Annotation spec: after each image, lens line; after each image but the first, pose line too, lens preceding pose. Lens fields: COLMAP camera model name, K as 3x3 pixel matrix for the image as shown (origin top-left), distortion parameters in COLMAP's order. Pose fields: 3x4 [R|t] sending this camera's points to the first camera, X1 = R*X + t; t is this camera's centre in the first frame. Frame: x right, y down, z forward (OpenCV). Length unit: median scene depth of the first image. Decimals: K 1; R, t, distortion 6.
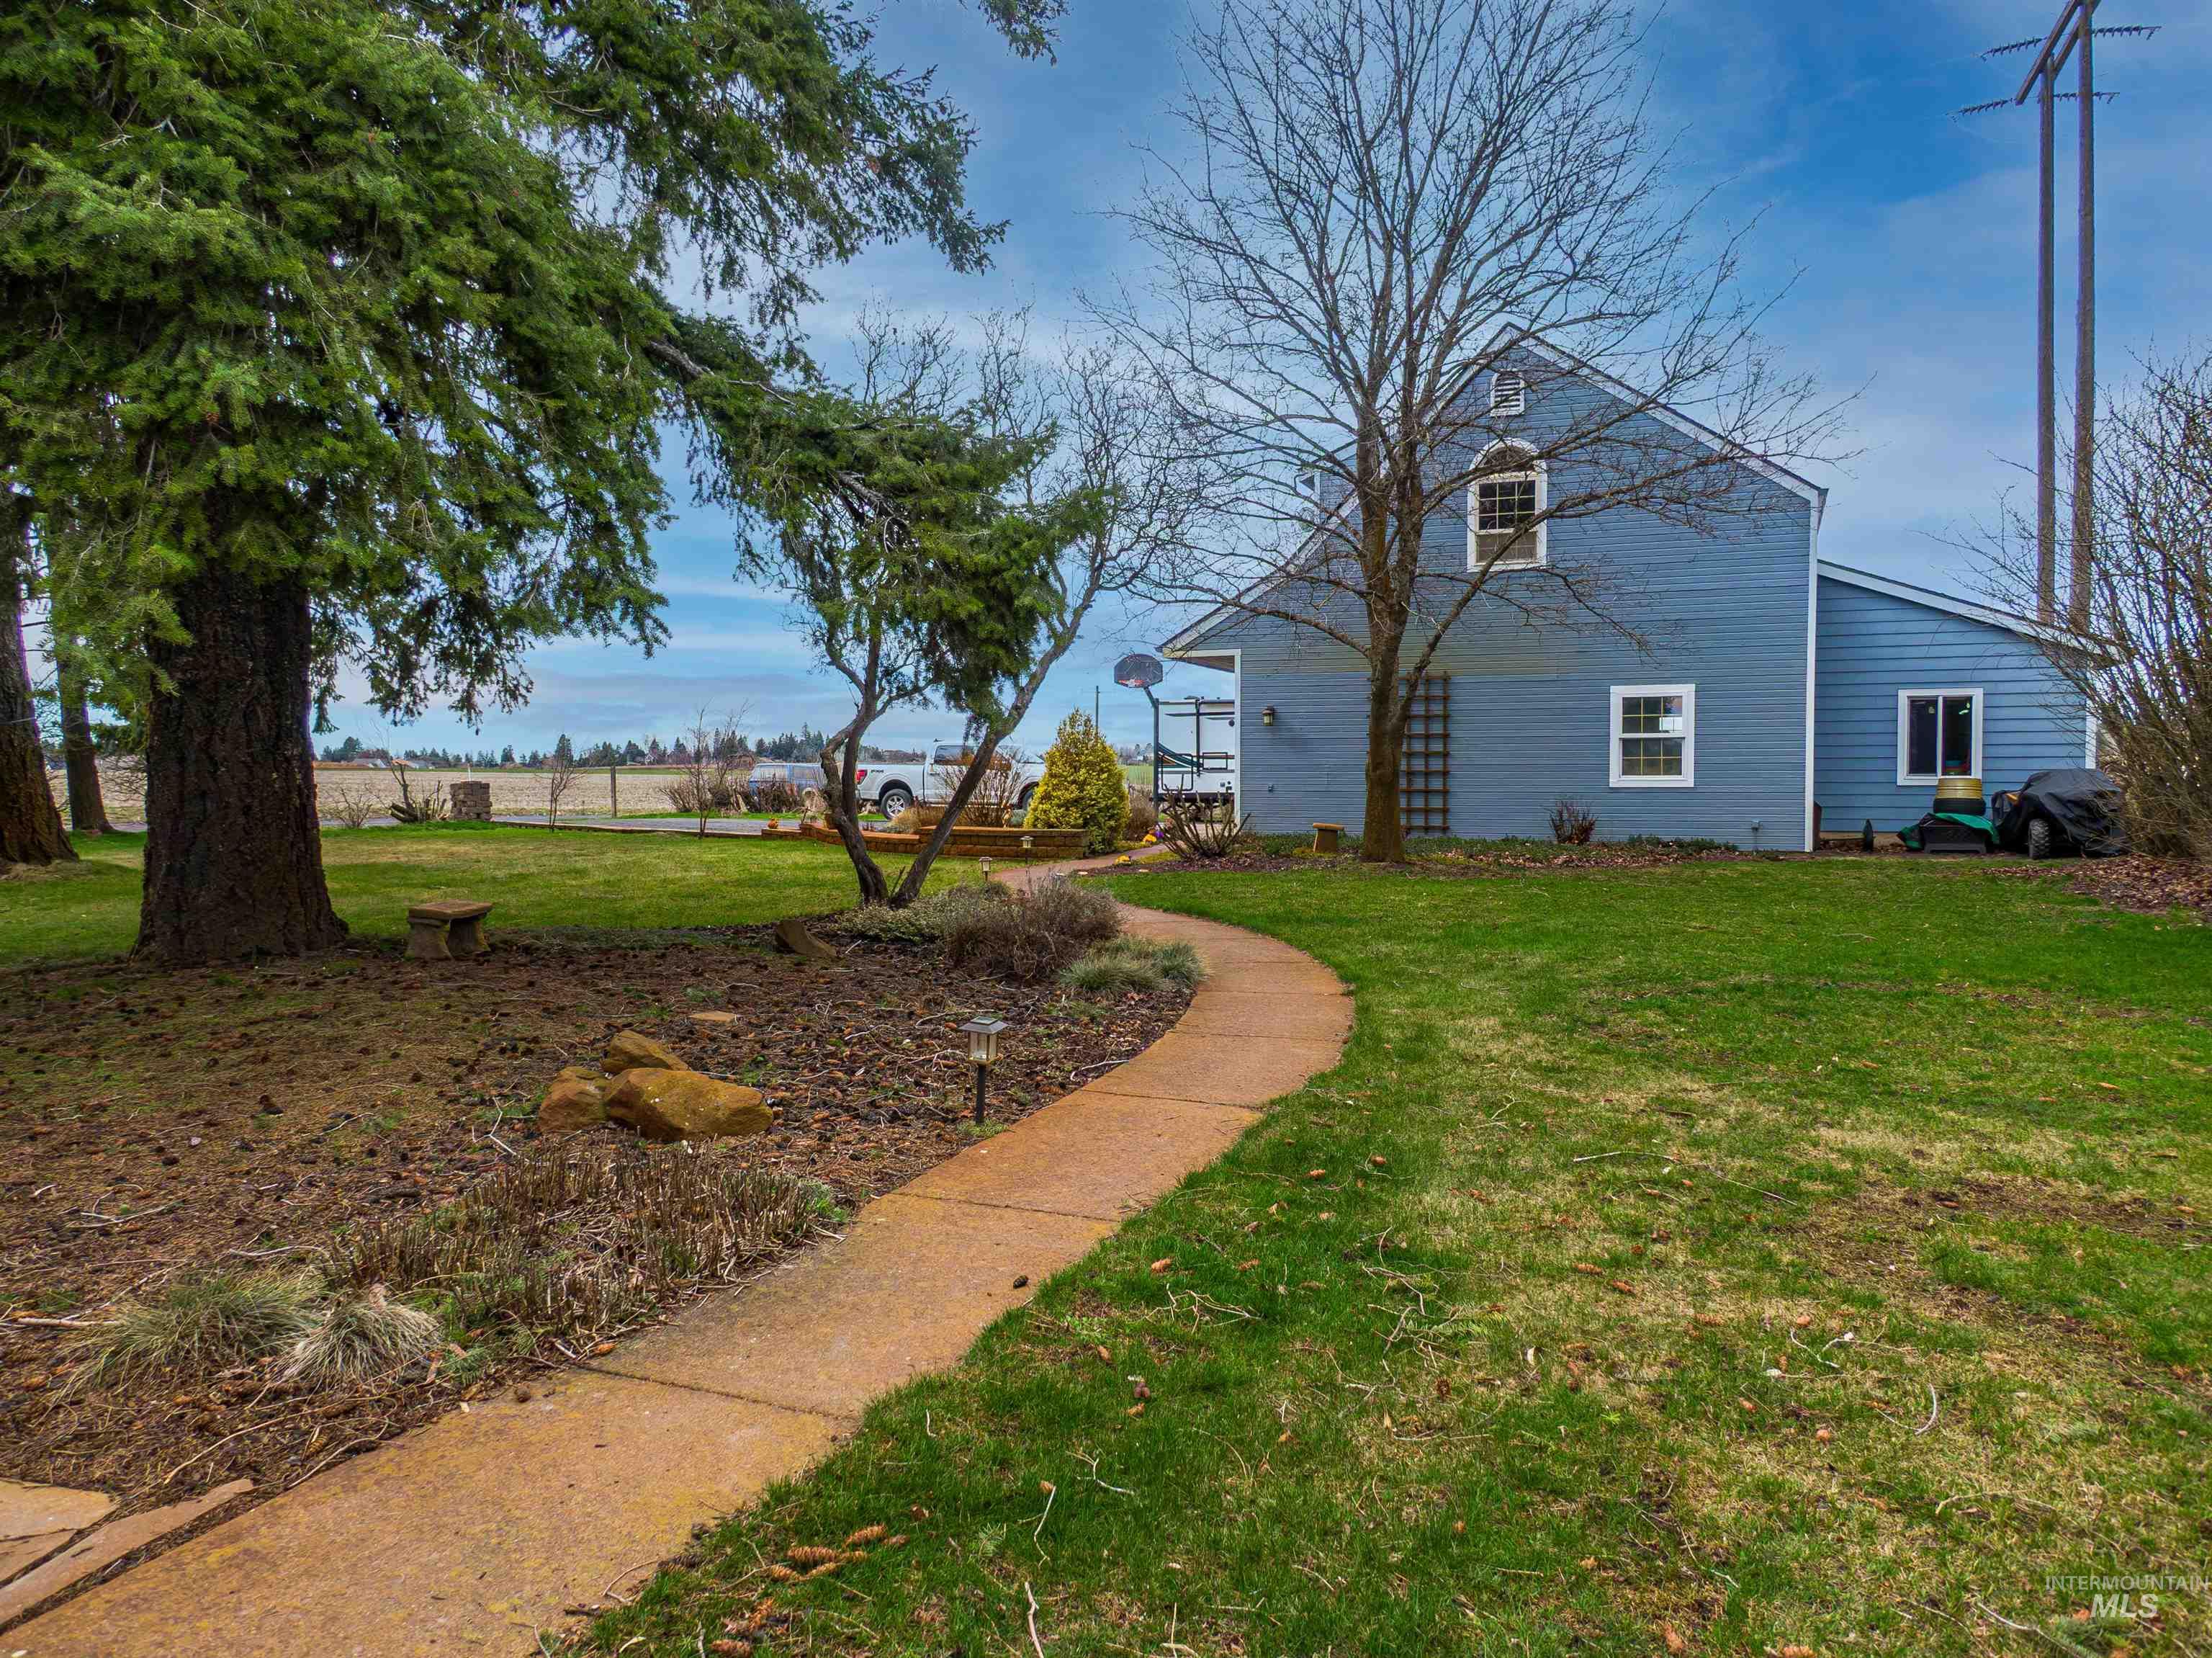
lens RADIAL K [[1581.0, 0, 1106.0], [0, 1581.0, 829.0], [0, 0, 1]] dist [-0.000133, 0.000514]
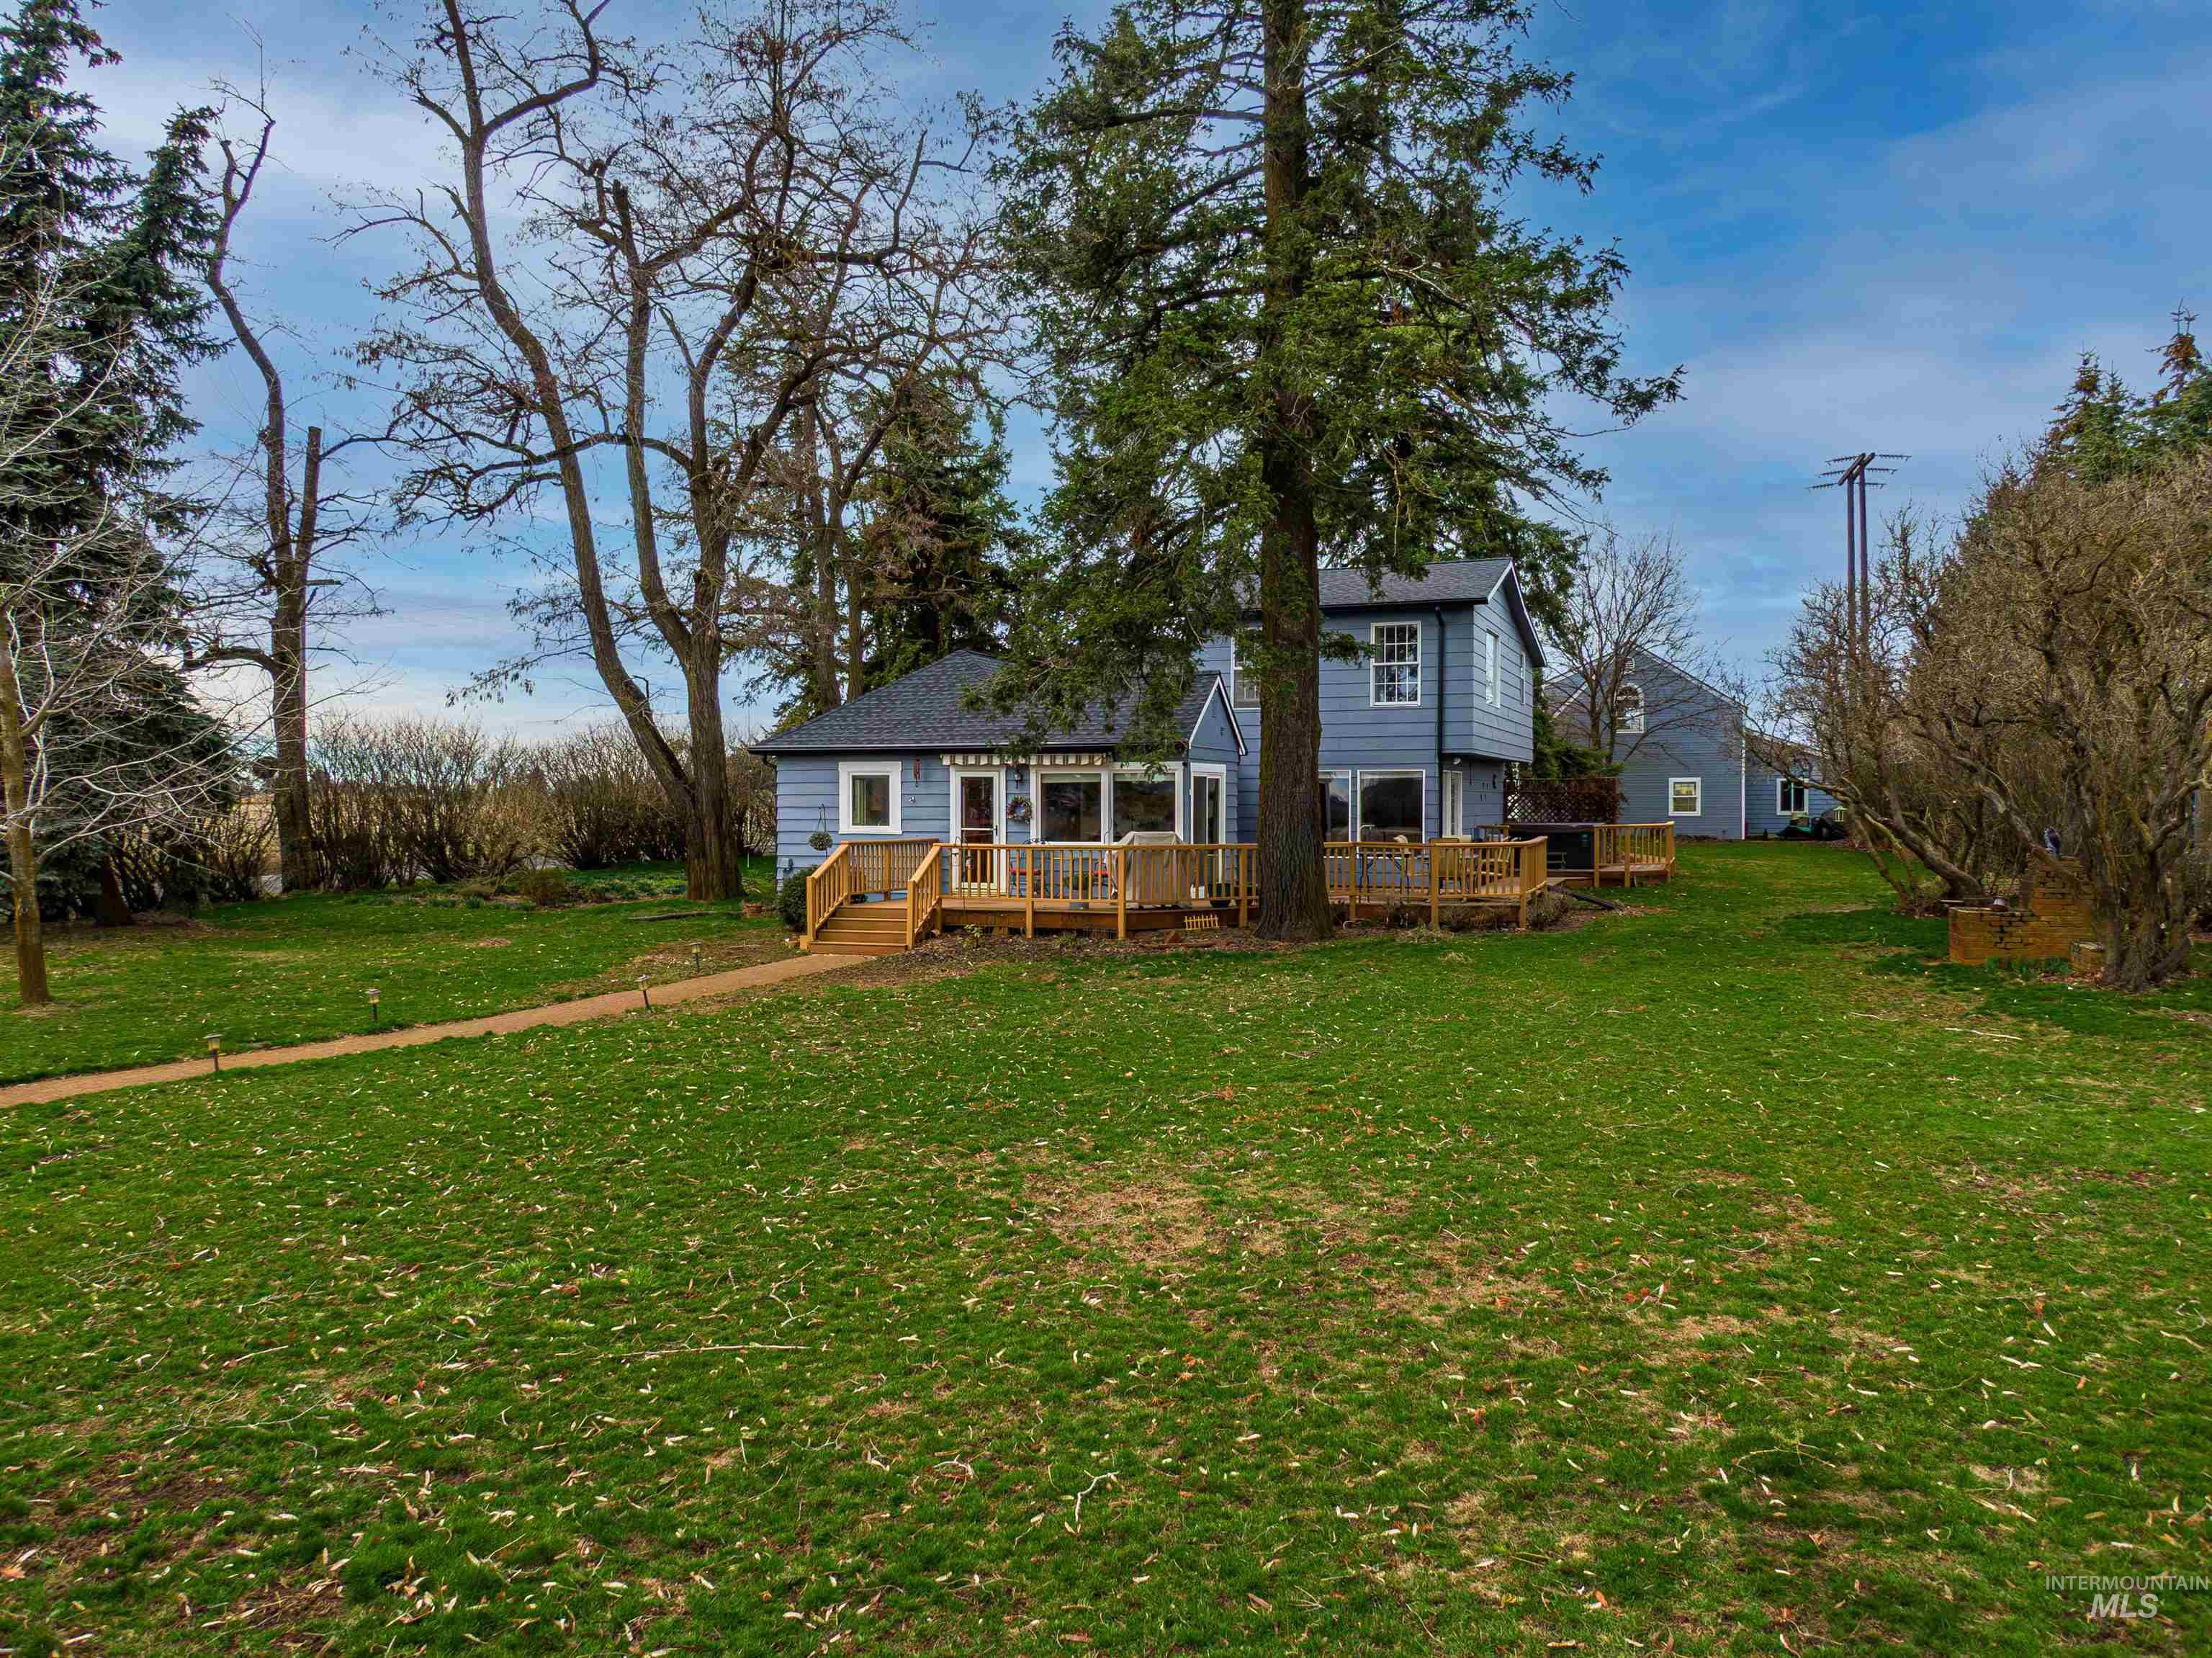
lens RADIAL K [[1581.0, 0, 1106.0], [0, 1581.0, 829.0], [0, 0, 1]] dist [-0.000133, 0.000514]
pose [[0.999171, -0.002976, 0.040601, -0.743859], [0.003692, 0.999839, -0.017582, 0.039098], [-0.040542, 0.017717, 0.999021, -1.634428]]
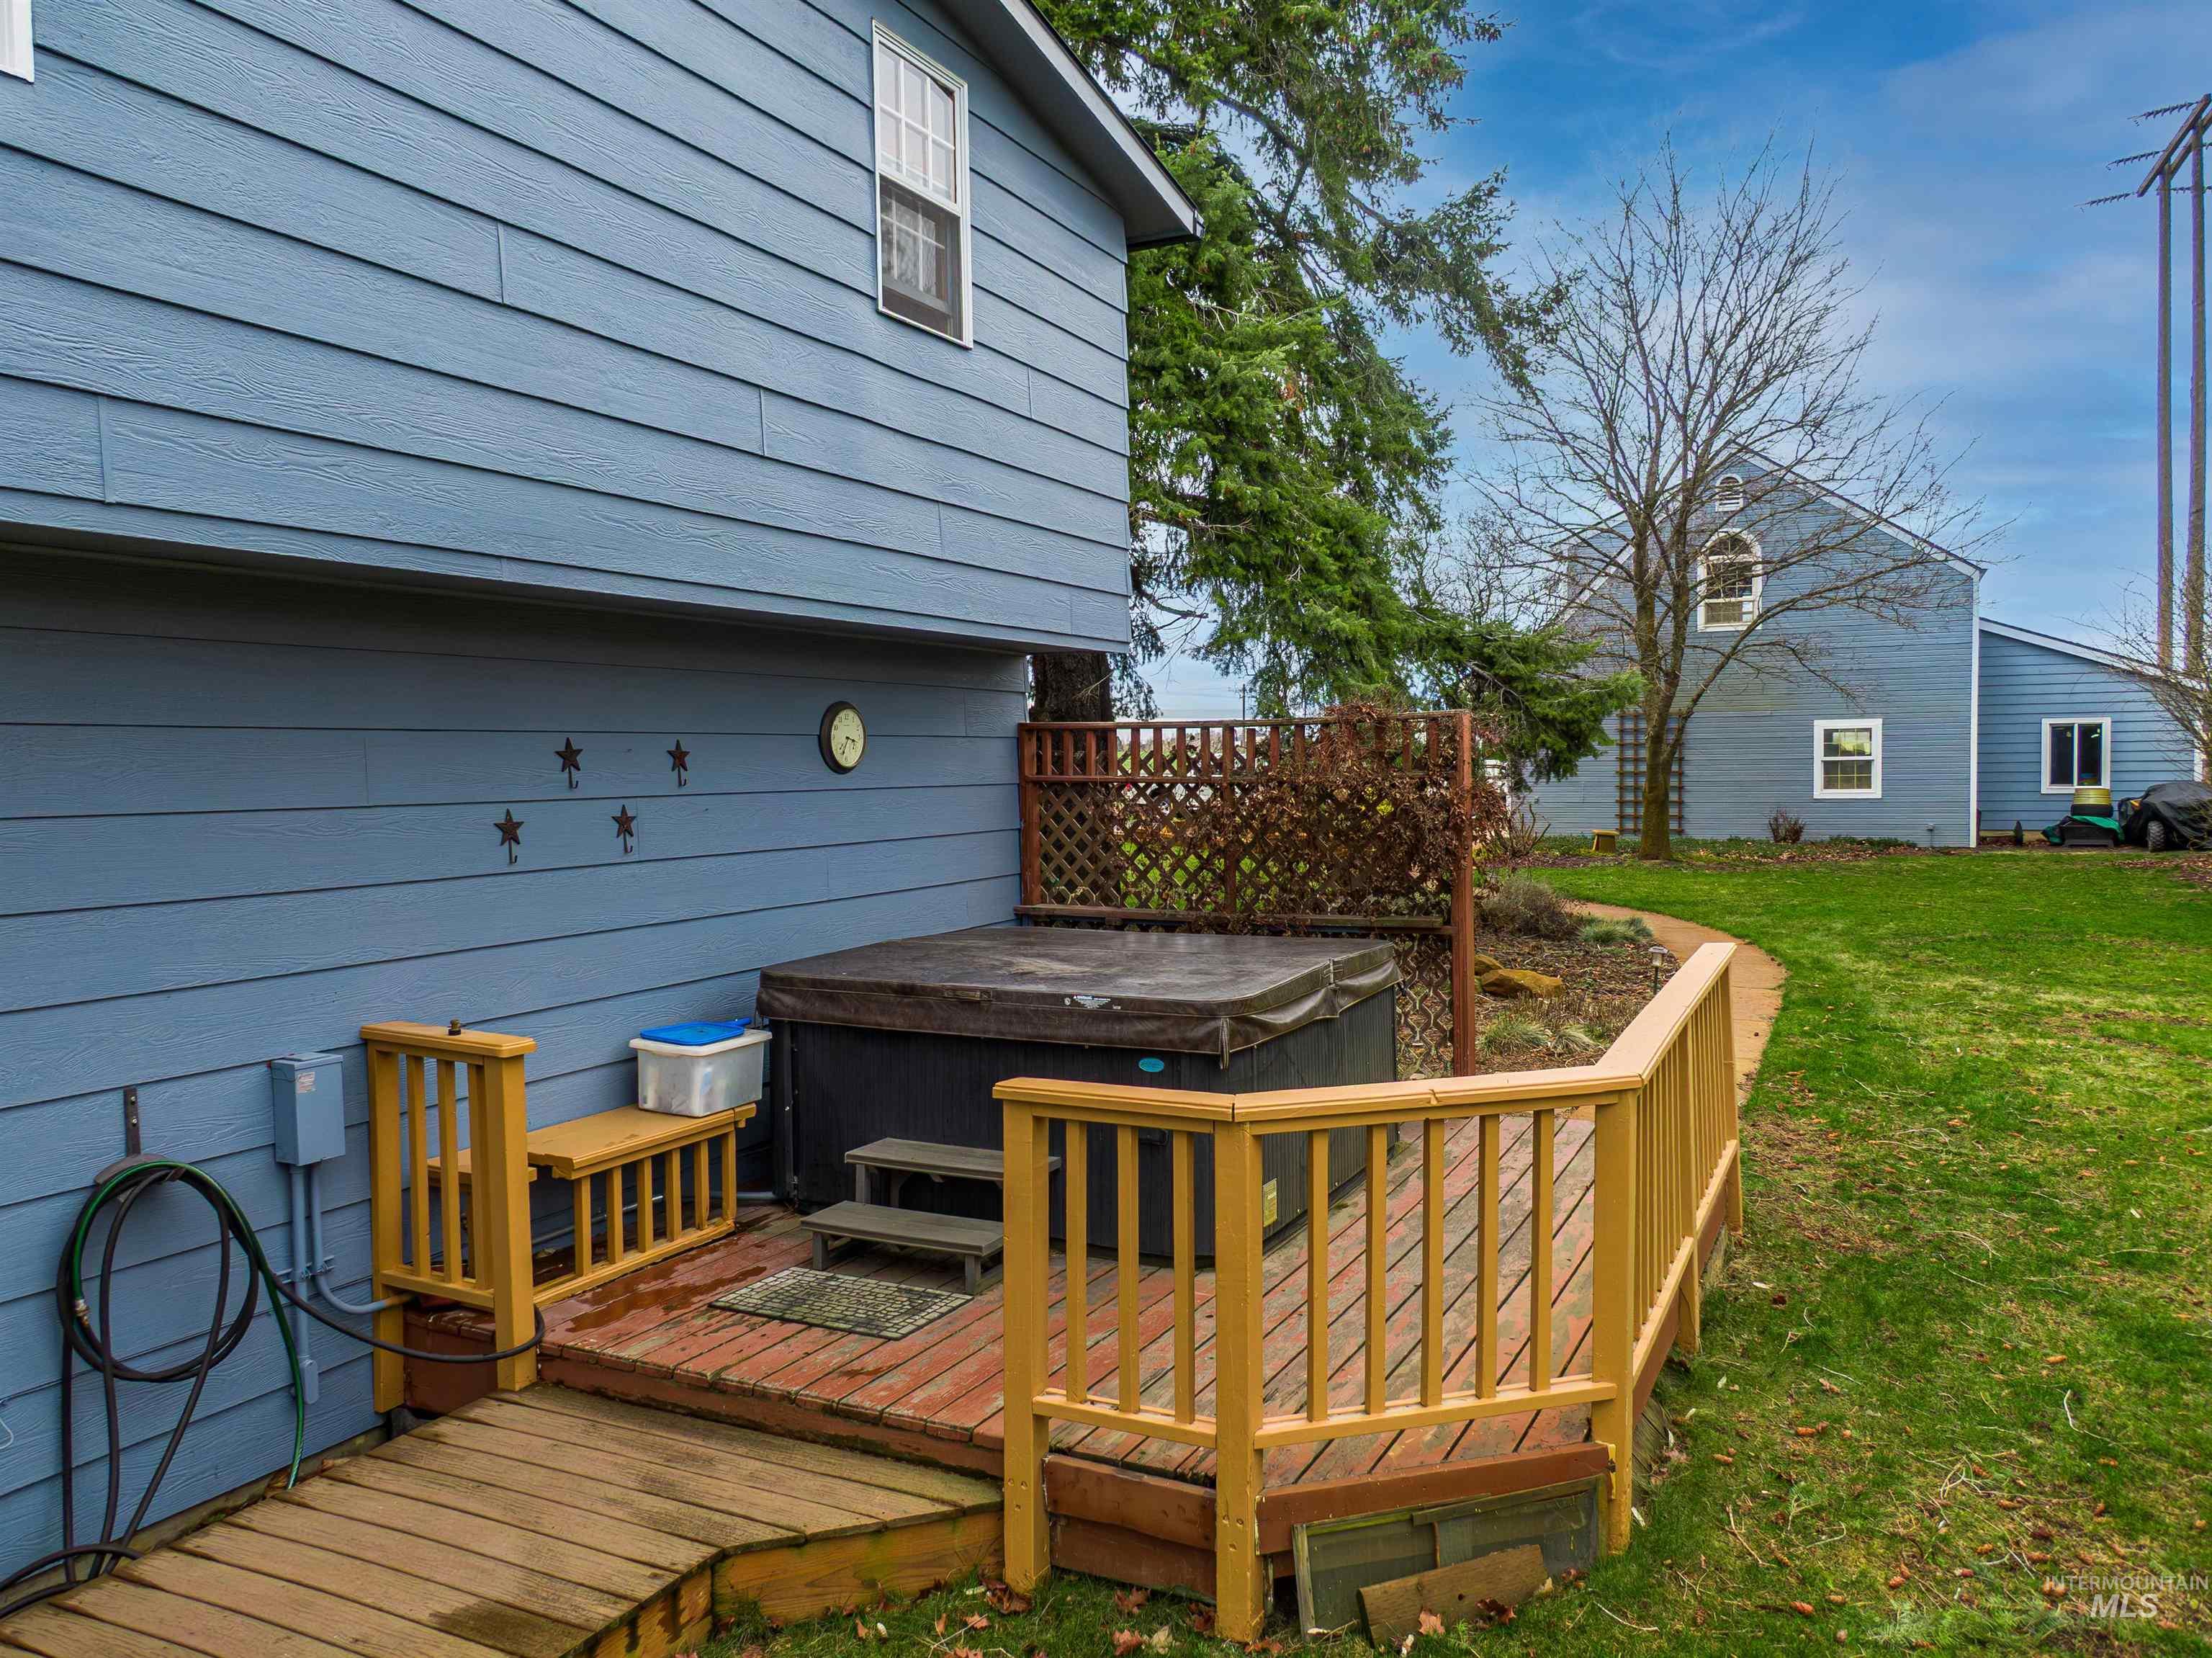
lens RADIAL K [[1627.4, 0, 1106.0], [0, 1627.4, 829.0], [0, 0, 1]] dist [0.002239, 0.002480]
pose [[0.998953, -0.009743, -0.044693, -0.203374], [0.010198, 0.999898, 0.009964, -0.020970], [0.044592, -0.010410, 0.998951, -0.361243]]
